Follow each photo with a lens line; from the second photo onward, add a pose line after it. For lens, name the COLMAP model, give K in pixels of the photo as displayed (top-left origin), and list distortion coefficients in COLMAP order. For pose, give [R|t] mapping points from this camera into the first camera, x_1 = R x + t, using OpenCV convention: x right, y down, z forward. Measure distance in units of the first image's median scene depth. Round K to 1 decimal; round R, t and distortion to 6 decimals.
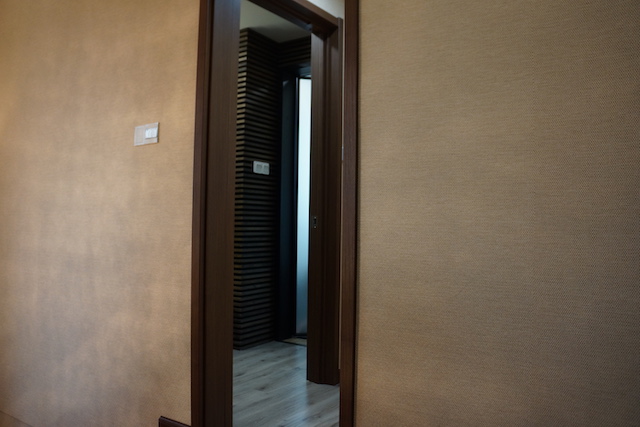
lens RADIAL K [[523.3, 0, 320.3], [0, 523.3, 211.9], [0, 0, 1]] dist [-0.103022, 0.024845]
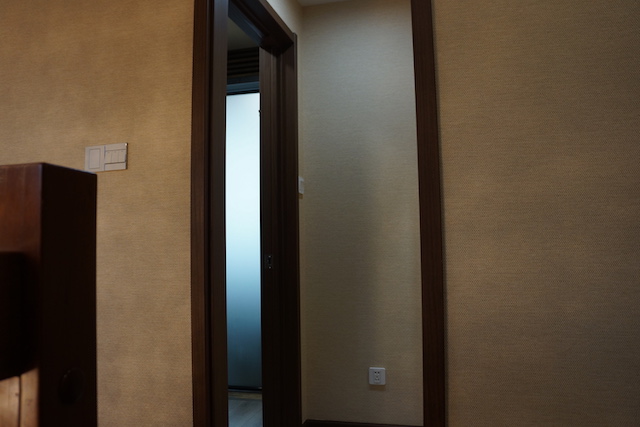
lens RADIAL K [[523.3, 0, 319.8], [0, 523.3, 217.1], [0, 0, 1]] dist [-0.103022, 0.024845]
pose [[0.939424, -0.006489, 0.342697, -0.313835], [0.018660, 0.999306, -0.032230, -0.035488], [-0.342250, 0.036673, 0.938893, 0.202694]]
